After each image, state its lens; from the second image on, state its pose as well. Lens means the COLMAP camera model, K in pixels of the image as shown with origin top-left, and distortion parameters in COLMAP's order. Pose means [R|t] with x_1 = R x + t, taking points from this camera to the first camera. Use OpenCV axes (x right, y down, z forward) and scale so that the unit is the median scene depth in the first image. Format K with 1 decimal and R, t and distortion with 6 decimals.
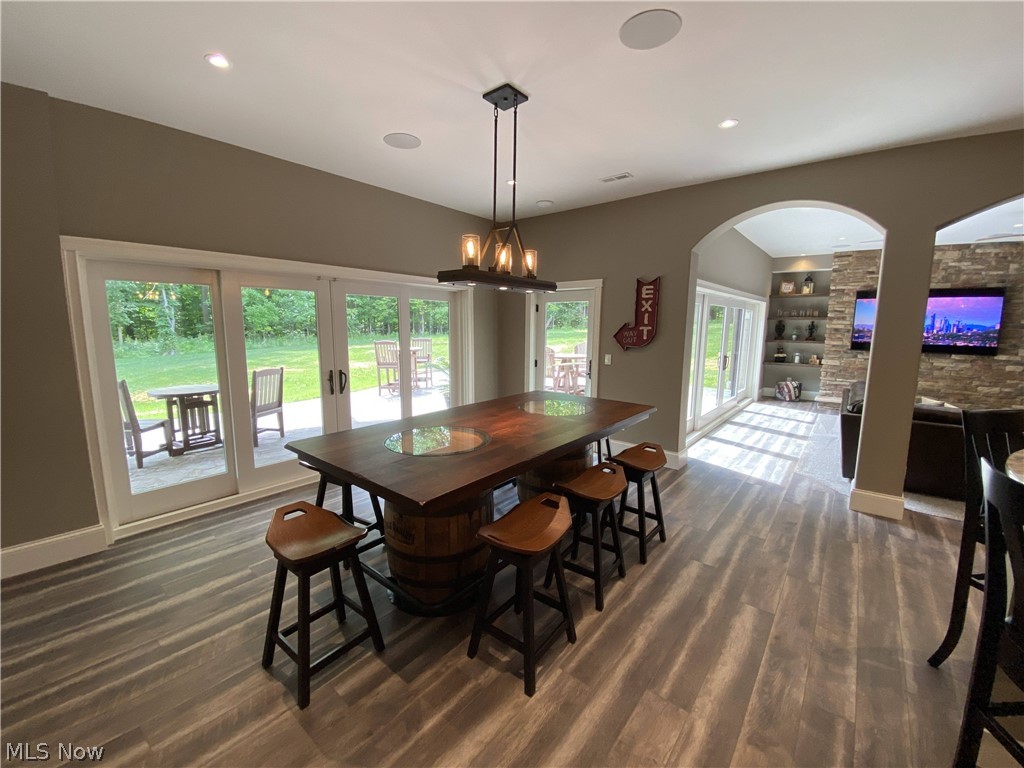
lens RADIAL K [[417.0, 0, 512.7], [0, 417.0, 386.9], [0, 0, 1]] dist [-0.025387, -0.001571]
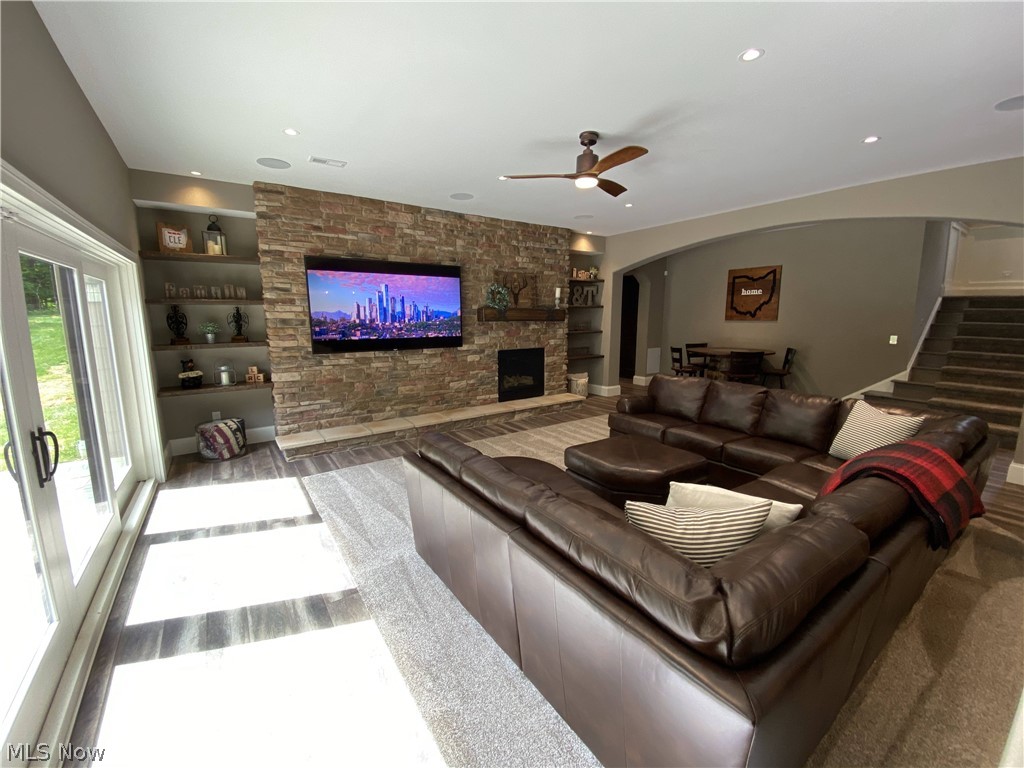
lens RADIAL K [[417.0, 0, 517.5], [0, 417.0, 386.8], [0, 0, 1]] dist [-0.025387, -0.001571]
pose [[0.253634, -0.177867, 0.950806, 0.304497], [0.140939, 0.979254, 0.145593, -0.089430], [-0.956977, 0.097079, 0.273441, 0.542422]]
